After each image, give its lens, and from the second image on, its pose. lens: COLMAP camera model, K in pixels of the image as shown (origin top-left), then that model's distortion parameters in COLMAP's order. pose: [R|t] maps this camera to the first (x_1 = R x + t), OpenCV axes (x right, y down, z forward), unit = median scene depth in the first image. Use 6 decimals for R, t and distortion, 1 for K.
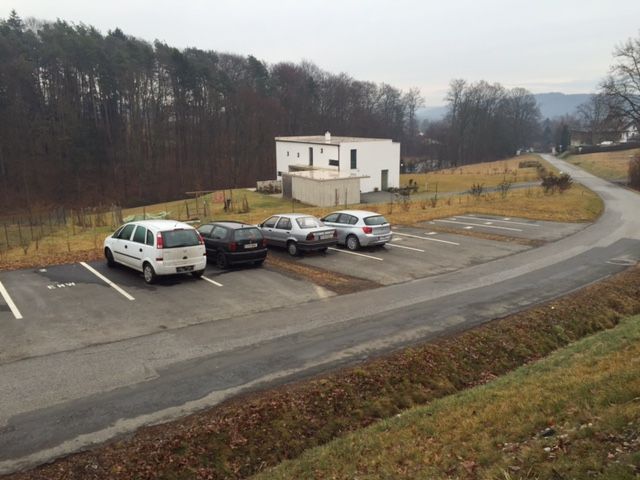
lens RADIAL K [[515.2, 0, 320.0], [0, 515.2, 240.0], [0, 0, 1]] dist [0.038550, -0.004633]
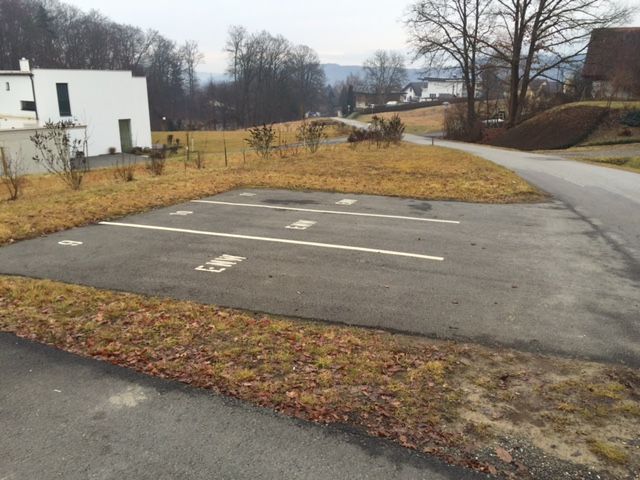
lens RADIAL K [[515.2, 0, 320.0], [0, 515.2, 240.0], [0, 0, 1]] dist [0.038550, -0.004633]
pose [[0.924041, -0.084356, 0.372869, 0.048252], [0.062571, 0.995571, 0.070169, -0.008973], [-0.377137, -0.041508, 0.925227, 0.154368]]
